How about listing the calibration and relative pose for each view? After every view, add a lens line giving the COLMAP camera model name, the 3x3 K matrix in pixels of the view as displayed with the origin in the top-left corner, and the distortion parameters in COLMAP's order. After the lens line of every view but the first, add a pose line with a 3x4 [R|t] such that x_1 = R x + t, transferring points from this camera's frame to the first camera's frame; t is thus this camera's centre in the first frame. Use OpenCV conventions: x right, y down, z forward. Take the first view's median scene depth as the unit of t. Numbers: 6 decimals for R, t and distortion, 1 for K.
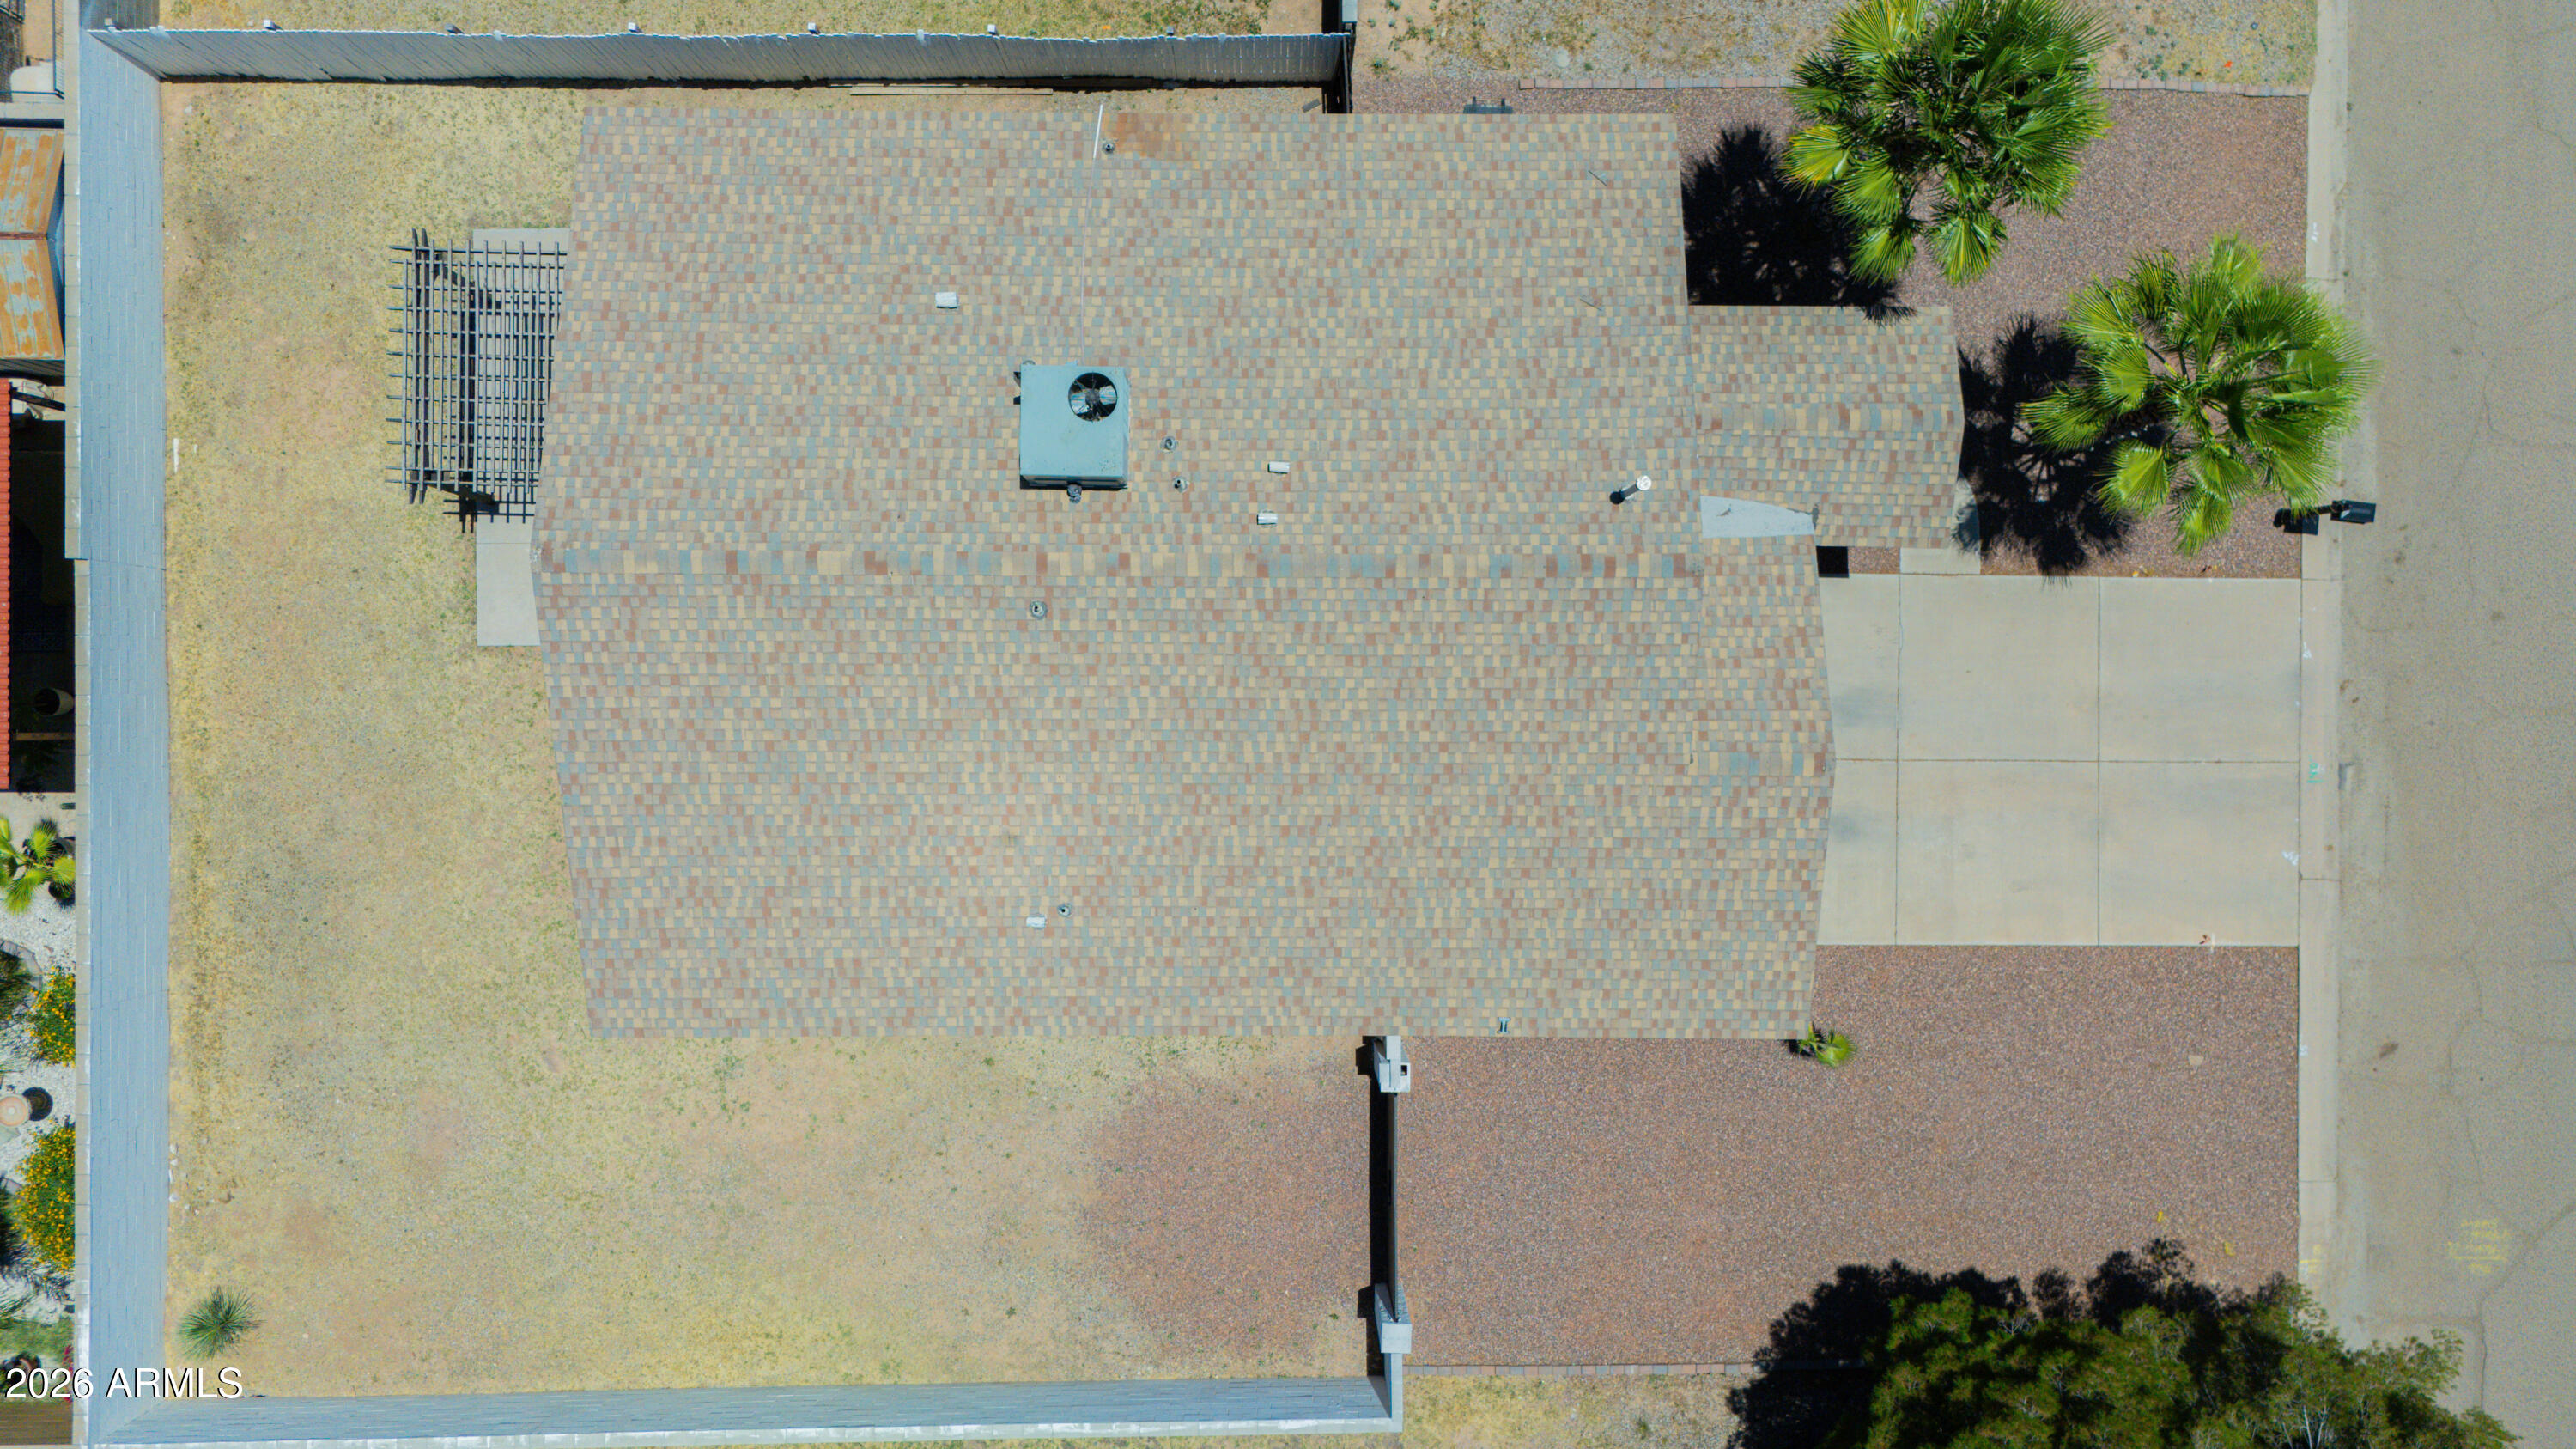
lens RADIAL K [[1896.8, 0, 1291.7], [0, 1896.8, 726.8], [0, 0, 1]] dist [0.080817, -0.087106]
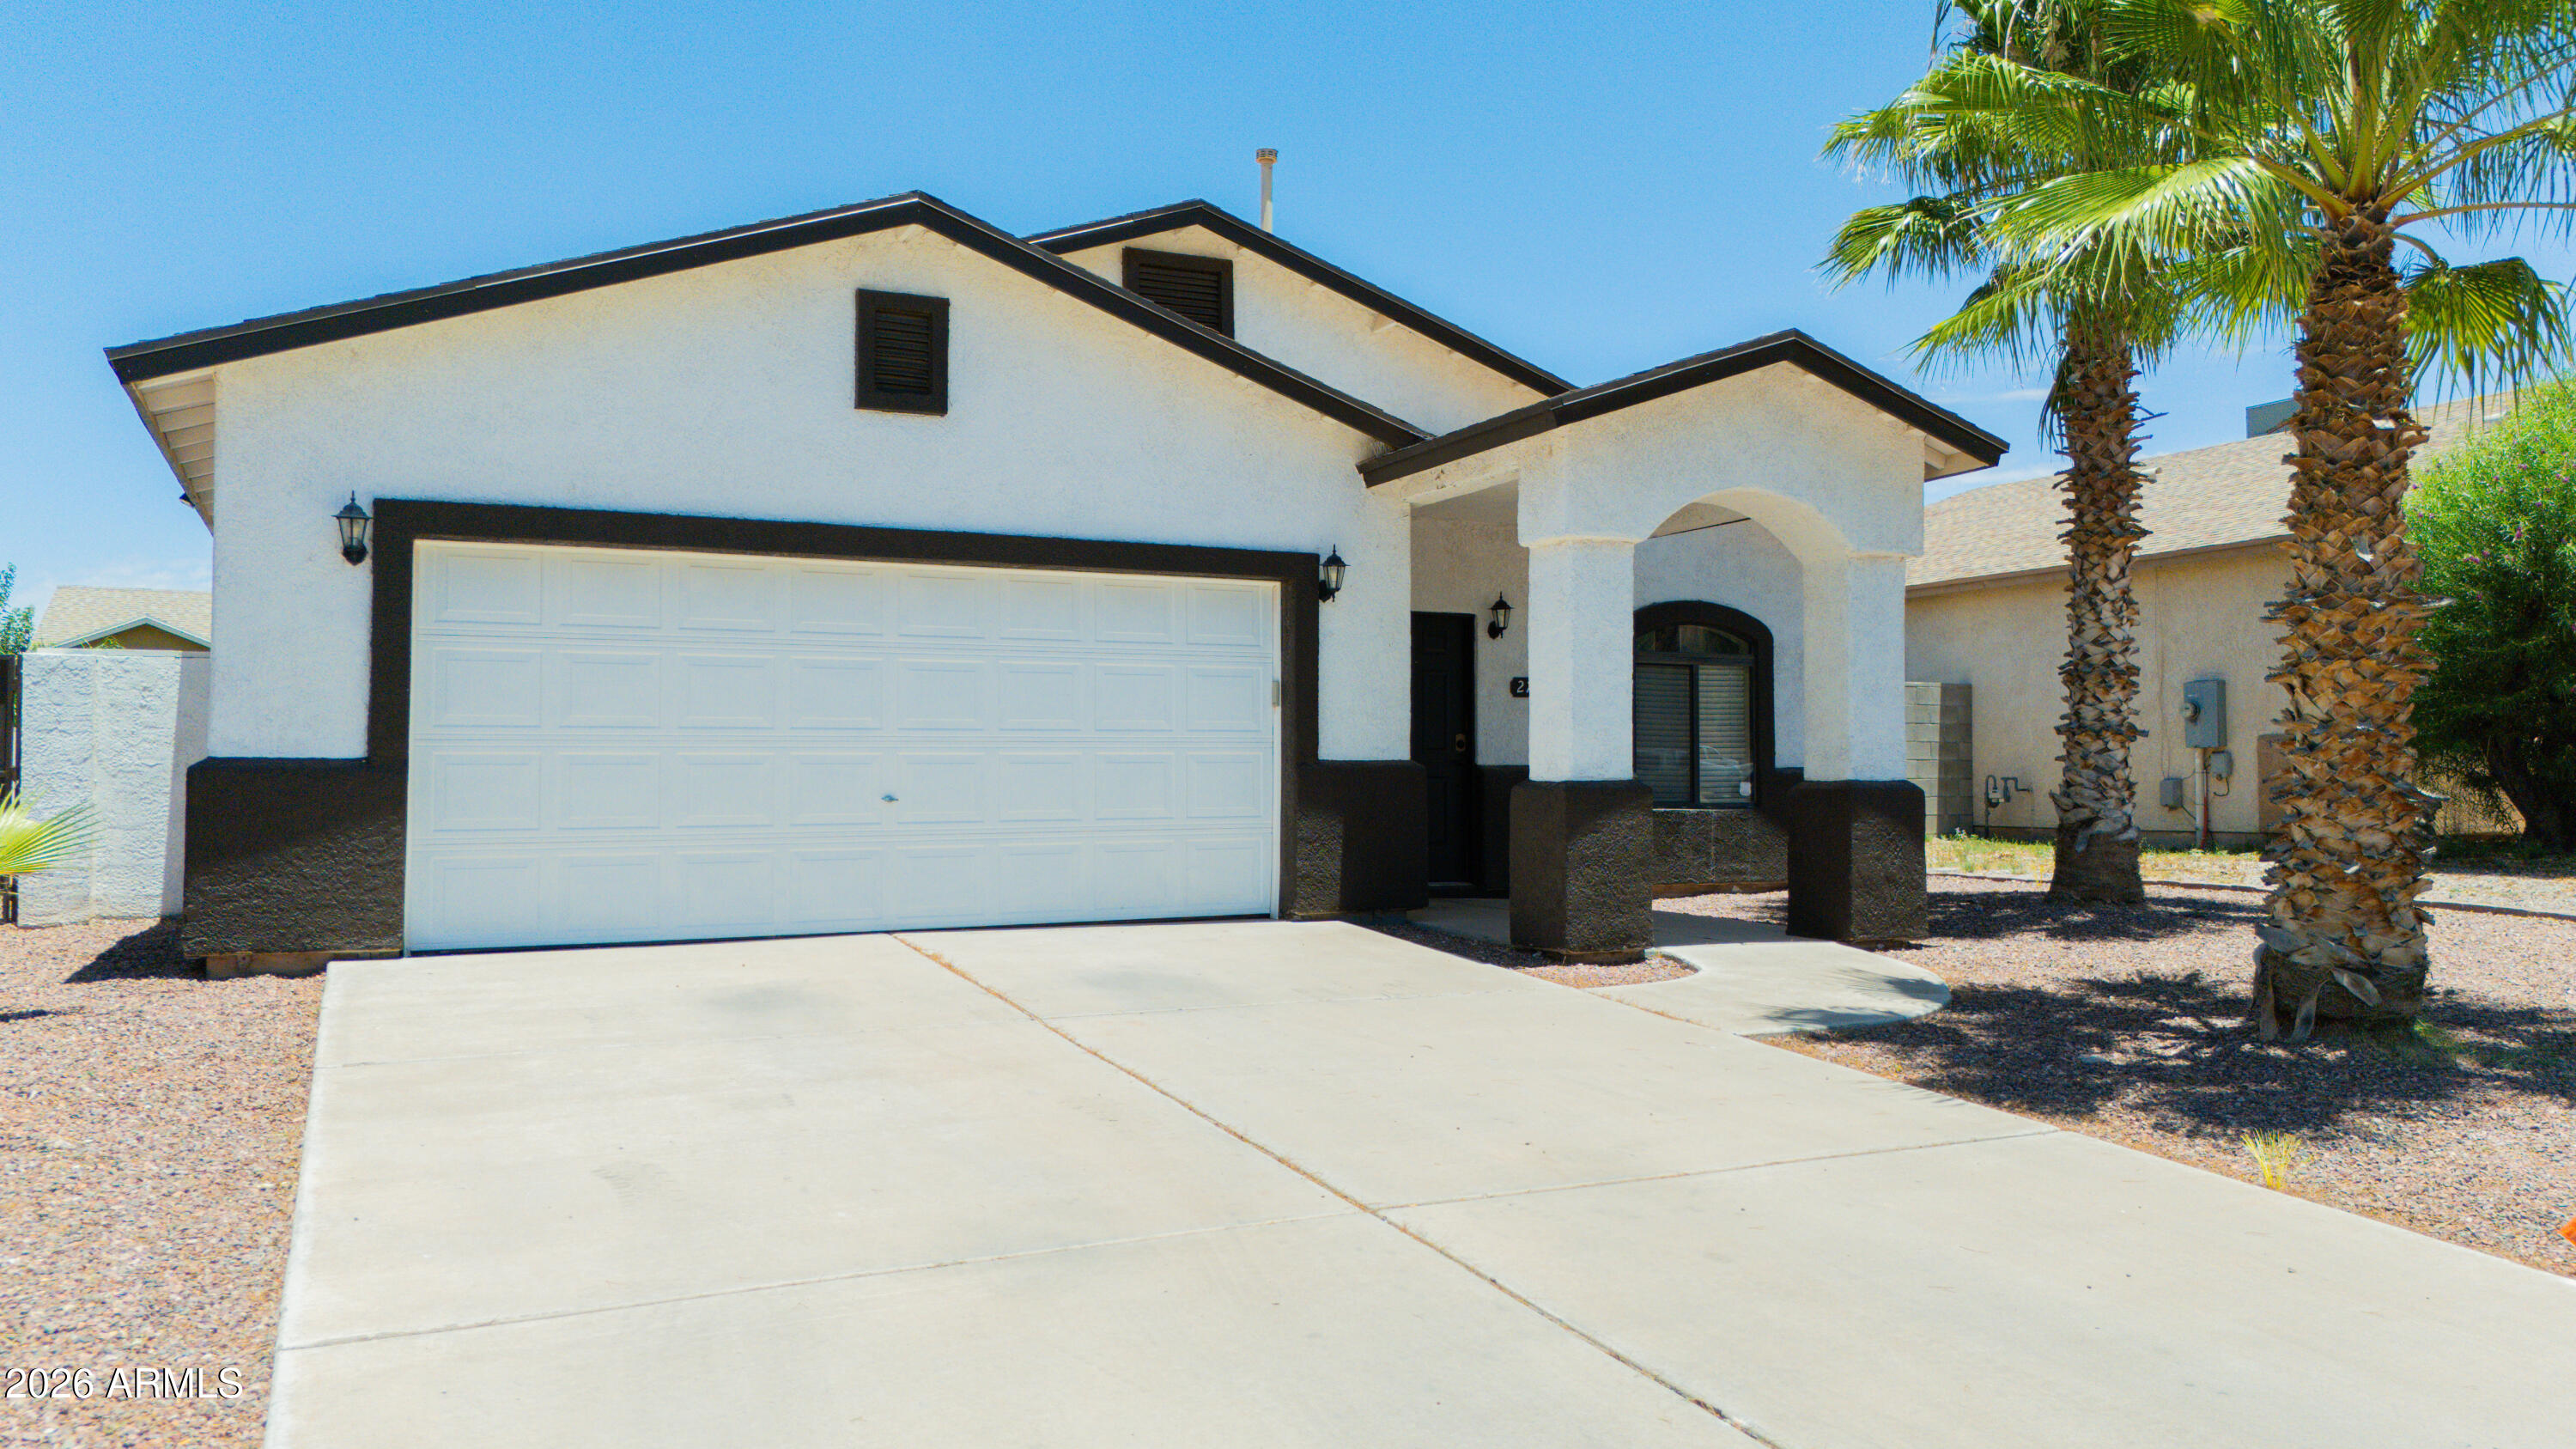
lens RADIAL K [[1896.8, 0, 1292.8], [0, 1896.8, 729.7], [0, 0, 1]] dist [0.080817, -0.087106]
pose [[0.439735, -0.038136, -0.897317, 0.591522], [-0.898085, -0.008958, -0.439731, 0.109443], [0.008732, 0.999232, -0.038188, 0.962913]]
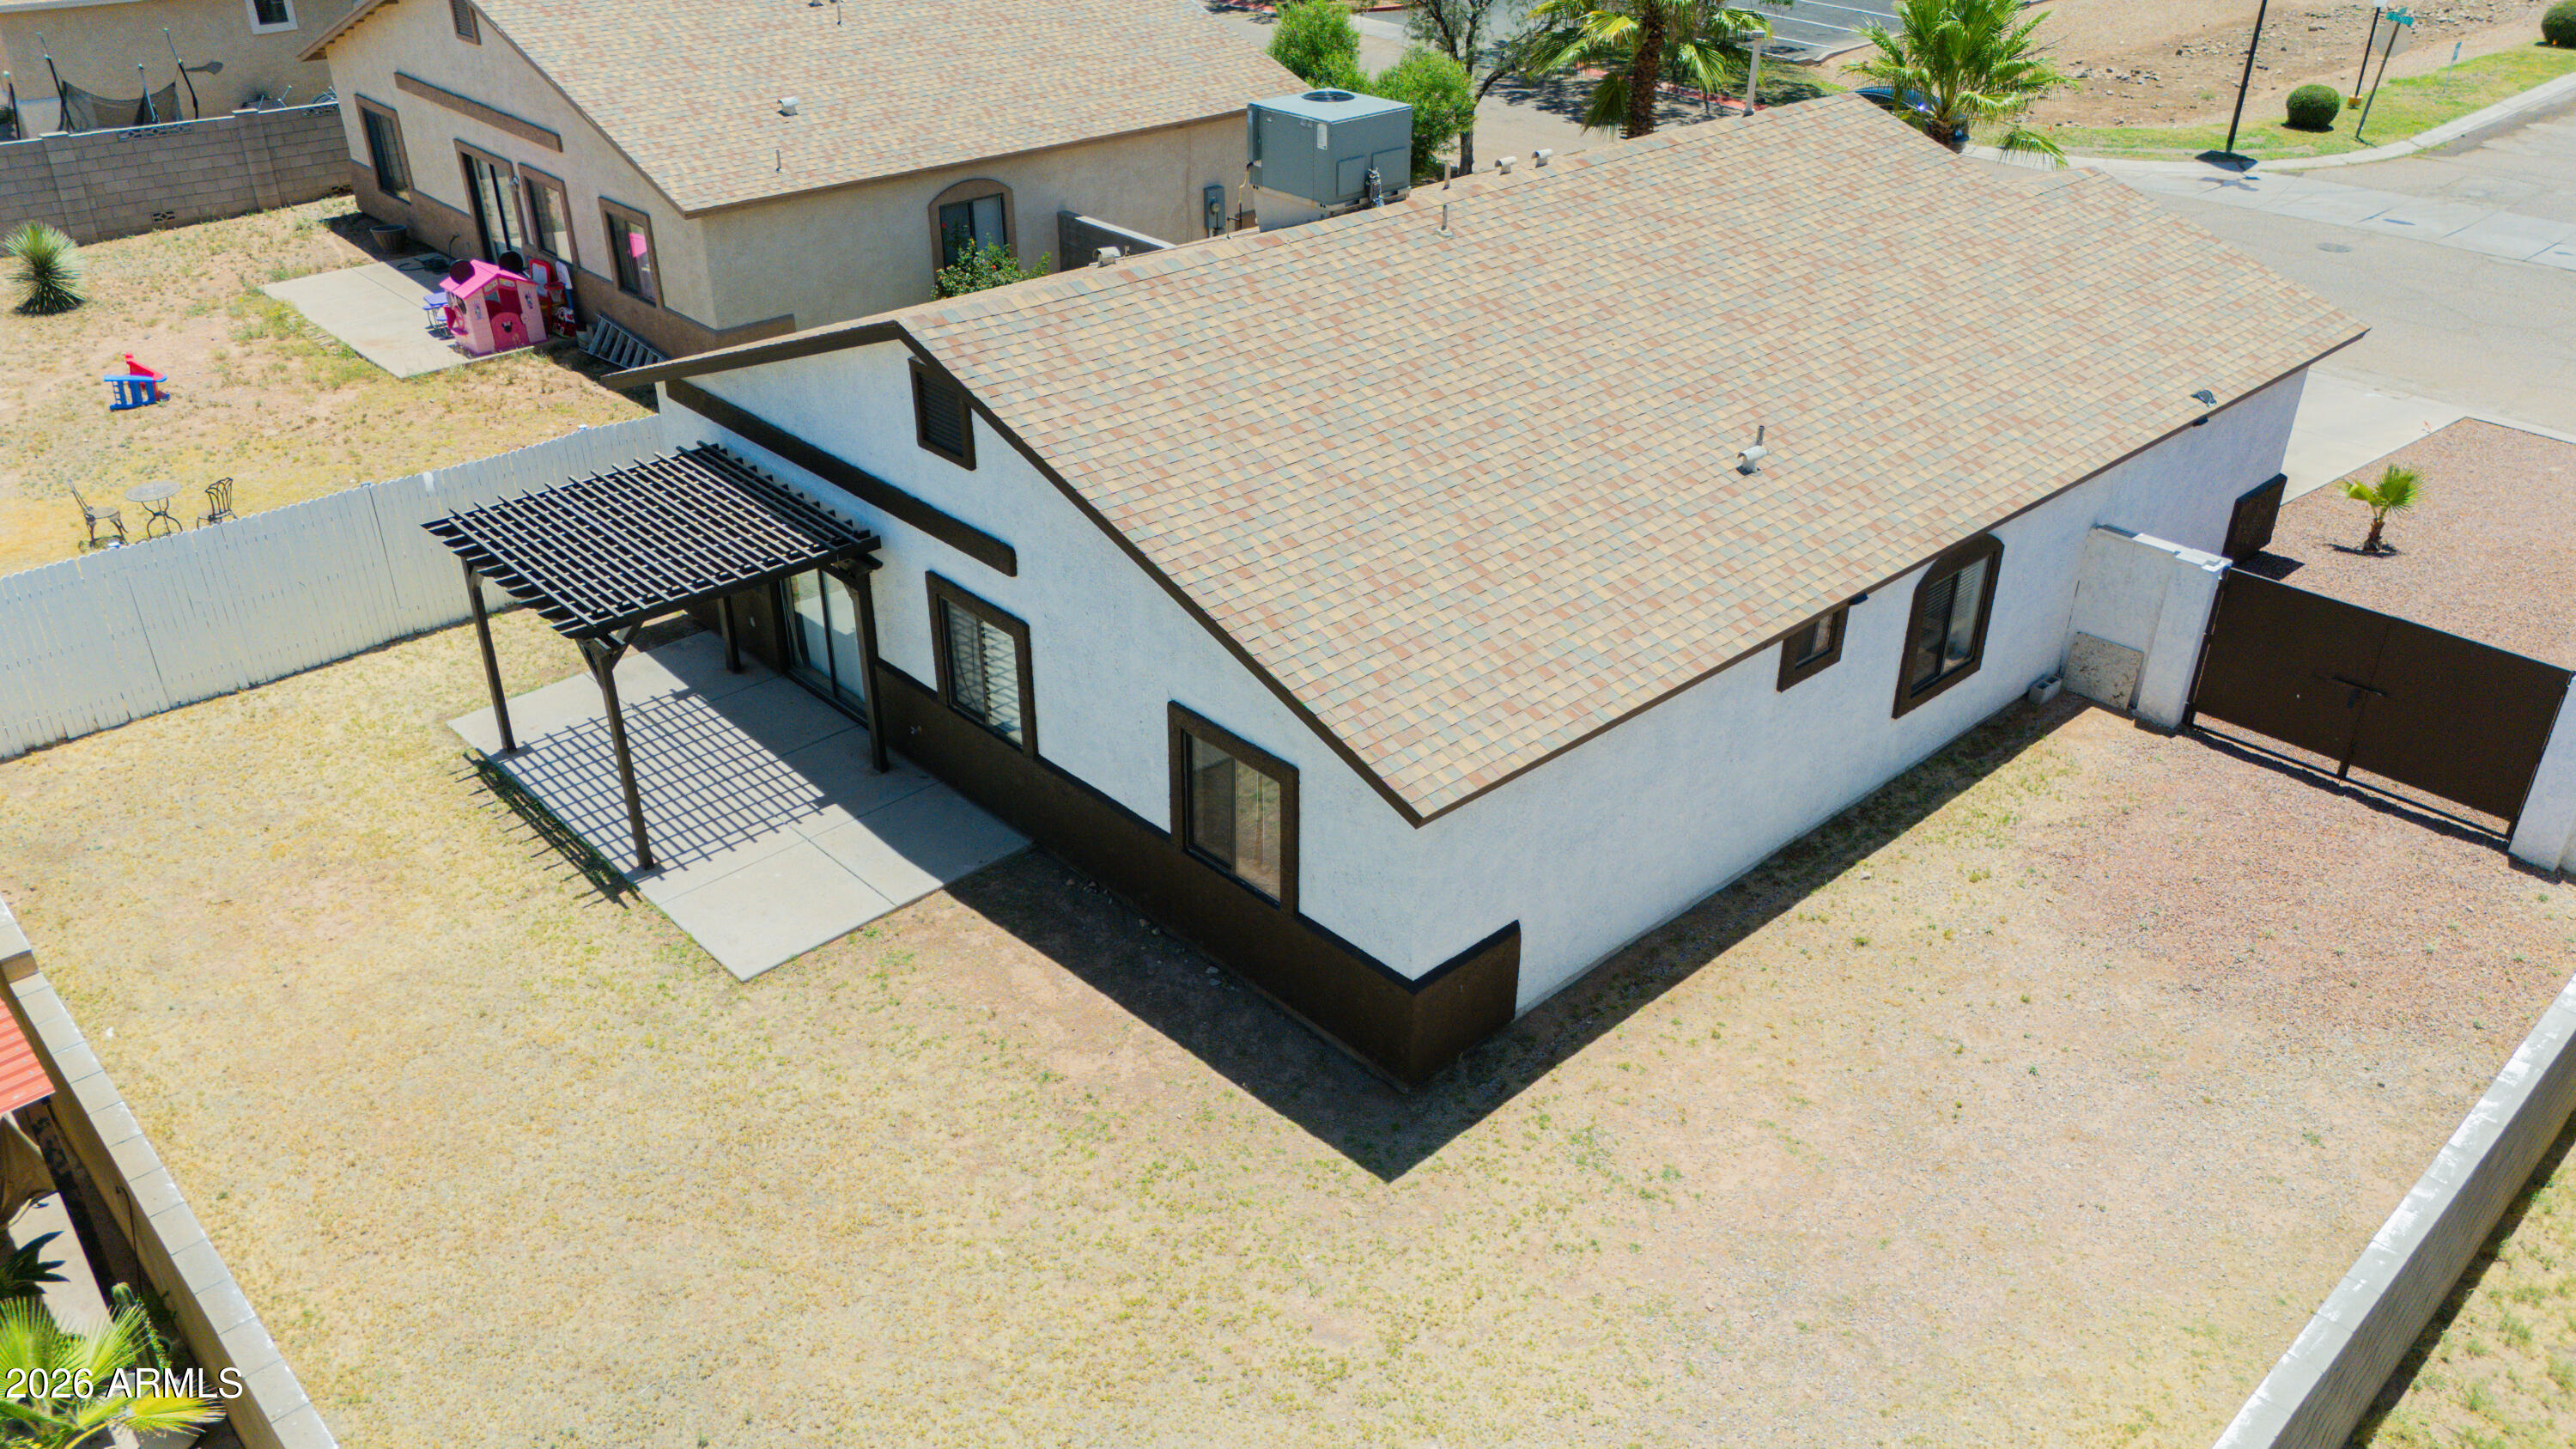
lens RADIAL K [[1896.8, 0, 1295.0], [0, 1896.8, 725.7], [0, 0, 1]] dist [0.080817, -0.087106]
pose [[0.727610, -0.344451, 0.593242, -0.607050], [0.685965, 0.357905, -0.633526, 0.401683], [0.005894, 0.867904, 0.496697, 0.636795]]
